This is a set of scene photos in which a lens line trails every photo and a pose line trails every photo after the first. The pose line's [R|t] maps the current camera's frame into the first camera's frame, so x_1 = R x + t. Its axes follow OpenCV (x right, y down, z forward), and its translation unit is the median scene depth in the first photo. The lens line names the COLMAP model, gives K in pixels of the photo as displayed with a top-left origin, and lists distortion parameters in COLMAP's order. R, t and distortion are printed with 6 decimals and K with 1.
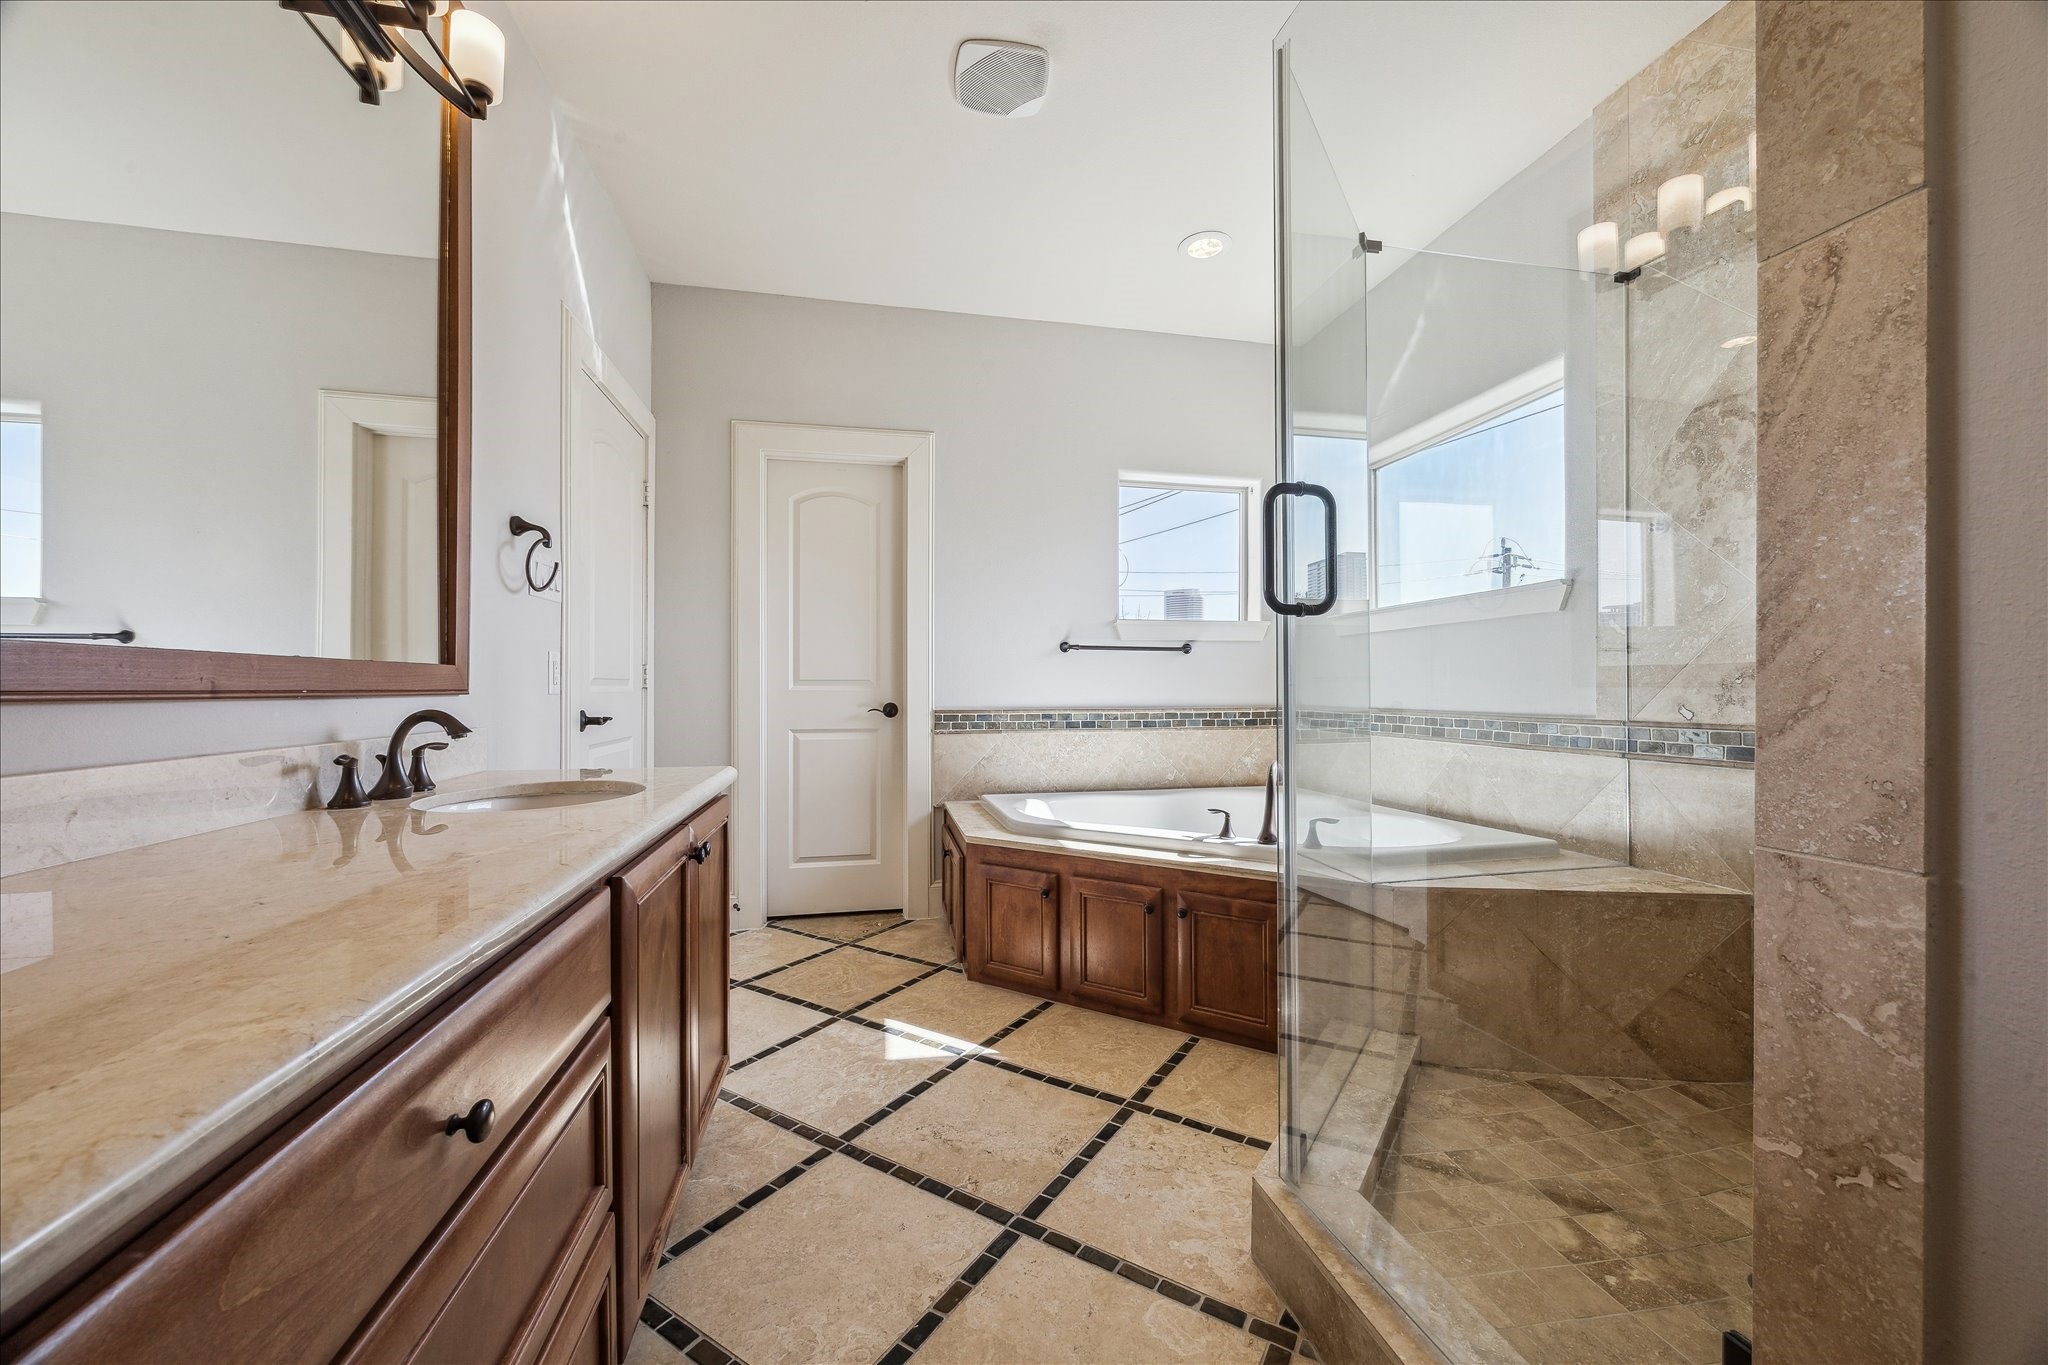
lens RADIAL K [[811.0, 0, 1030.7], [0, 811.0, 683.9], [0, 0, 1]] dist [-0.000631, 0.000019]
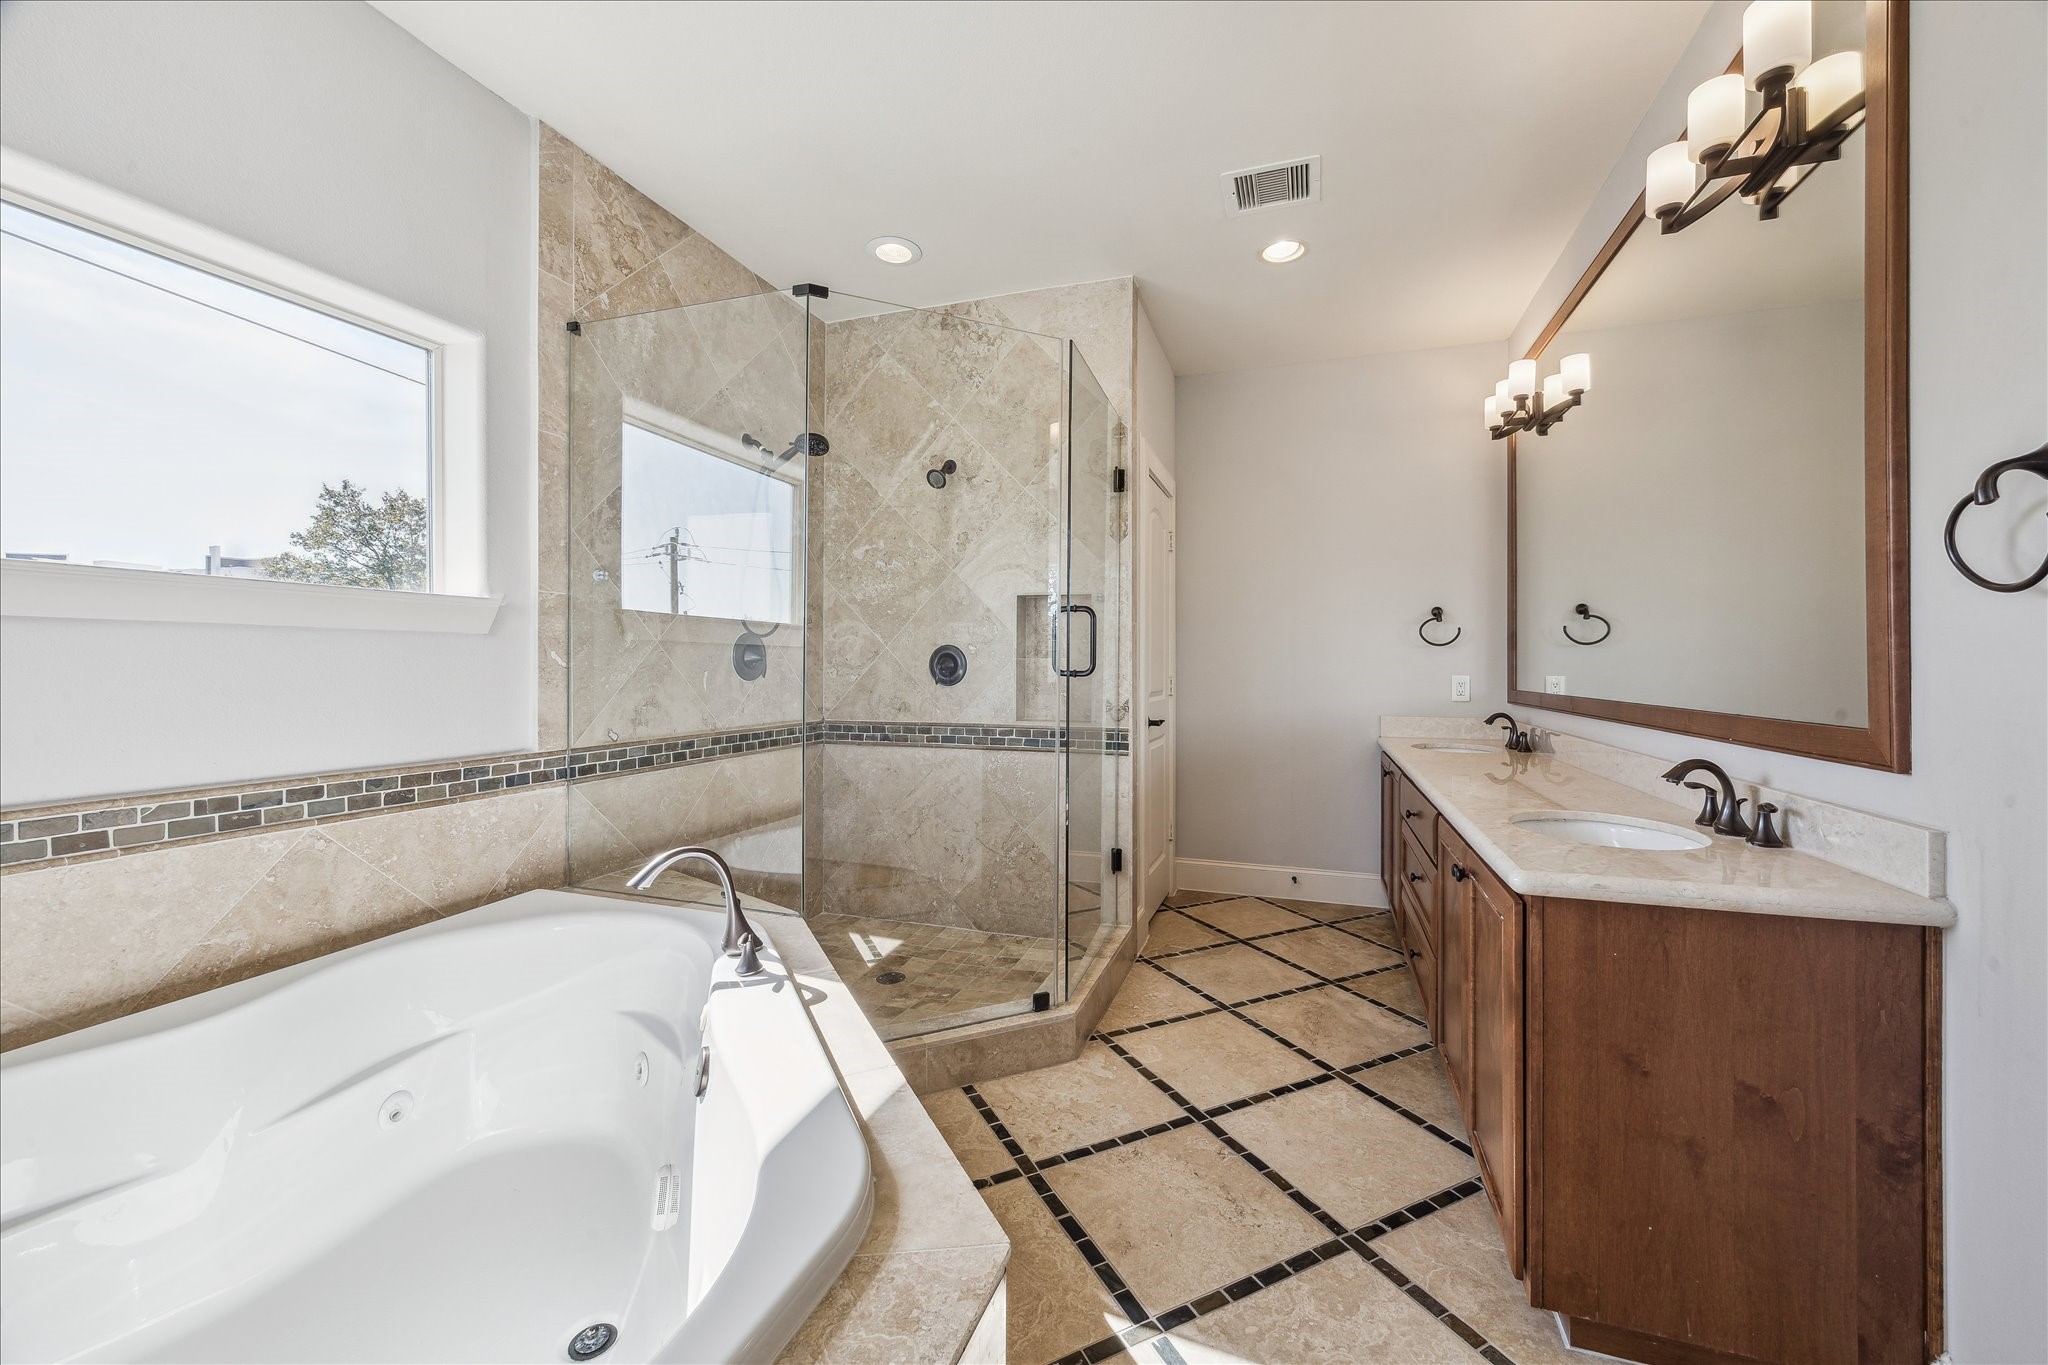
lens RADIAL K [[811.0, 0, 1031.5], [0, 811.0, 670.6], [0, 0, 1]] dist [-0.000631, 0.000019]
pose [[-0.861798, -0.005437, 0.507223, -0.398602], [-0.006841, 0.999976, -0.000905, -0.075623], [-0.507206, -0.004250, -0.861814, 2.022927]]
